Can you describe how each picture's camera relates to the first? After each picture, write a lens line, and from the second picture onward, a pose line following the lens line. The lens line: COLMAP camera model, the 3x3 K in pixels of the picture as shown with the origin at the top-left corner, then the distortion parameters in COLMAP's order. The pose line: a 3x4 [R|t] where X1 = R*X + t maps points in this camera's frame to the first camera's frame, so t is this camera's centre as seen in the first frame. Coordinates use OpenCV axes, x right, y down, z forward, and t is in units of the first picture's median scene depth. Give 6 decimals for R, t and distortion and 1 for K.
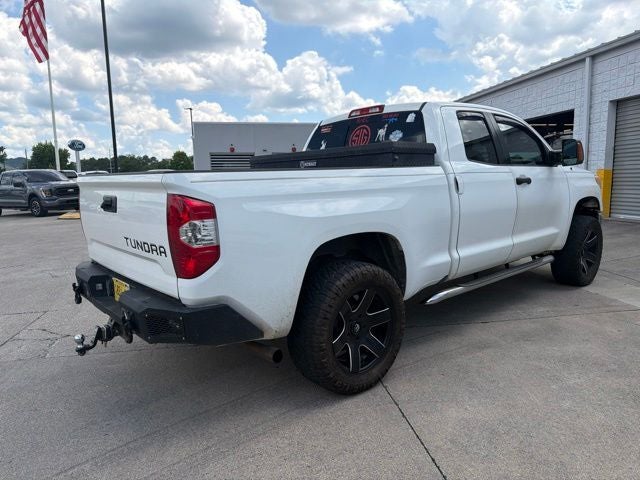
lens RADIAL K [[452.7, 0, 315.3], [0, 452.7, 243.7], [0, 0, 1]] dist [0.026895, -0.033396]
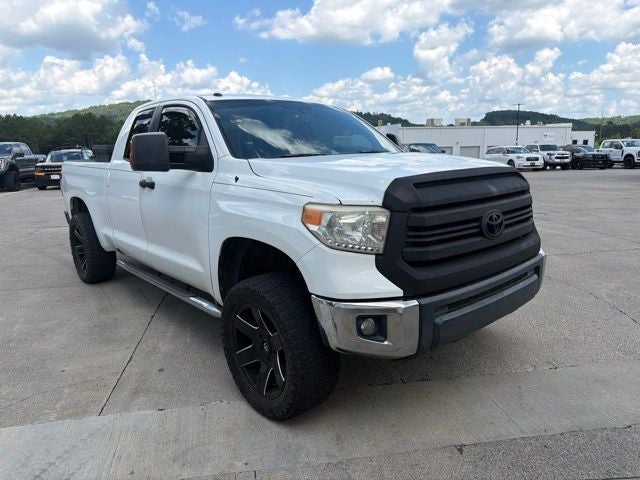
lens RADIAL K [[452.7, 0, 321.6], [0, 452.7, 244.2], [0, 0, 1]] dist [0.026895, -0.033396]
pose [[0.008714, 0.238128, -0.971195, 1.313381], [-0.128582, 0.963436, 0.235071, -0.271859], [0.991661, 0.122830, 0.039015, 1.293232]]
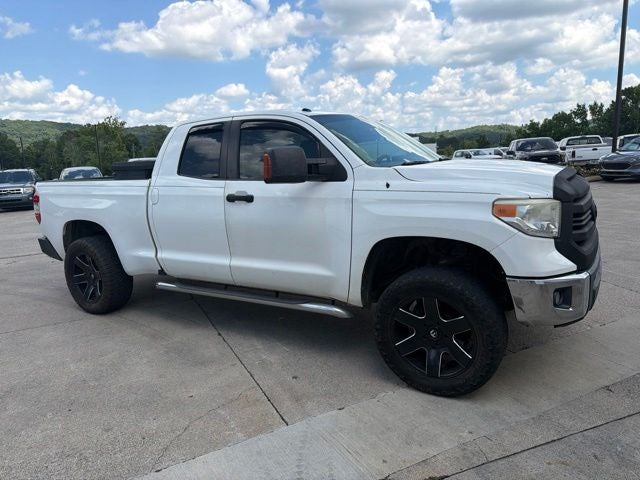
lens RADIAL K [[452.7, 0, 321.6], [0, 452.7, 238.4], [0, 0, 1]] dist [0.026895, -0.033396]
pose [[0.303696, 0.183527, -0.934926, 1.310740], [-0.105342, 0.981724, 0.158495, -0.213309], [0.946928, 0.050352, 0.317479, 0.866481]]
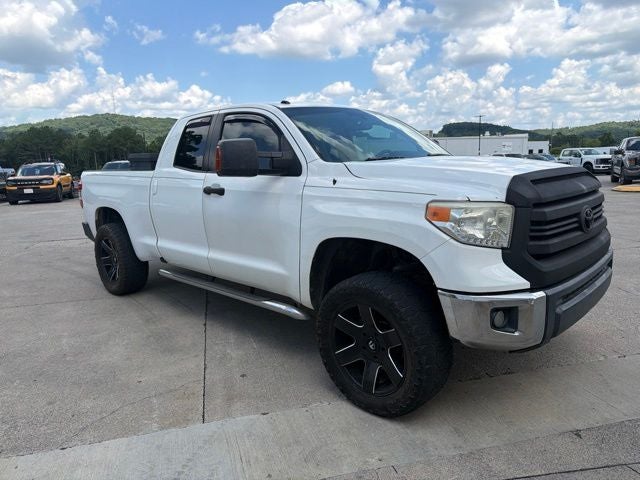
lens RADIAL K [[452.7, 0, 321.0], [0, 452.7, 235.4], [0, 0, 1]] dist [0.026895, -0.033396]
pose [[0.087045, 0.194211, -0.977090, 1.323015], [-0.120926, 0.975620, 0.183146, -0.235538], [0.988838, 0.102213, 0.108408, 1.103131]]
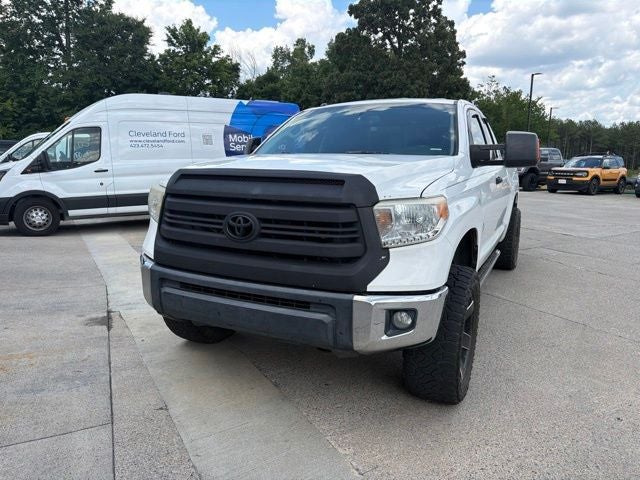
lens RADIAL K [[452.7, 0, 313.7], [0, 452.7, 237.3], [0, 0, 1]] dist [0.026895, -0.033396]
pose [[-0.927716, 0.083855, -0.363745, 0.851068], [-0.039411, 0.946993, 0.318828, -0.356375], [0.371200, 0.310118, -0.875236, 2.067206]]
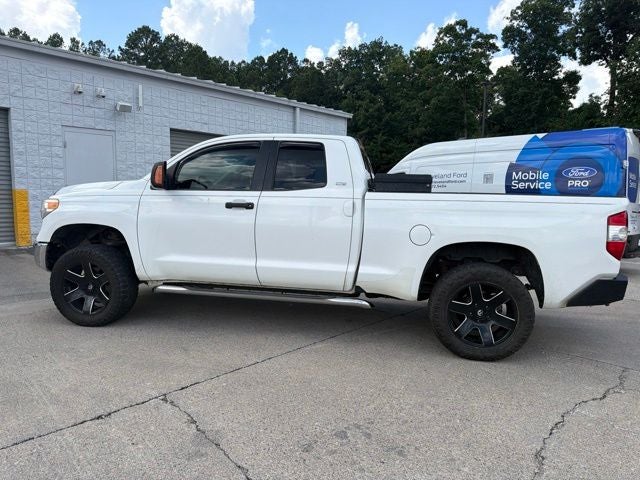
lens RADIAL K [[452.7, 0, 315.5], [0, 452.7, 242.4], [0, 0, 1]] dist [0.026895, -0.033396]
pose [[-0.632244, -0.068074, 0.771773, -0.730388], [0.109310, 0.978331, 0.175842, -0.257637], [-0.767019, 0.195538, -0.611102, 1.838990]]
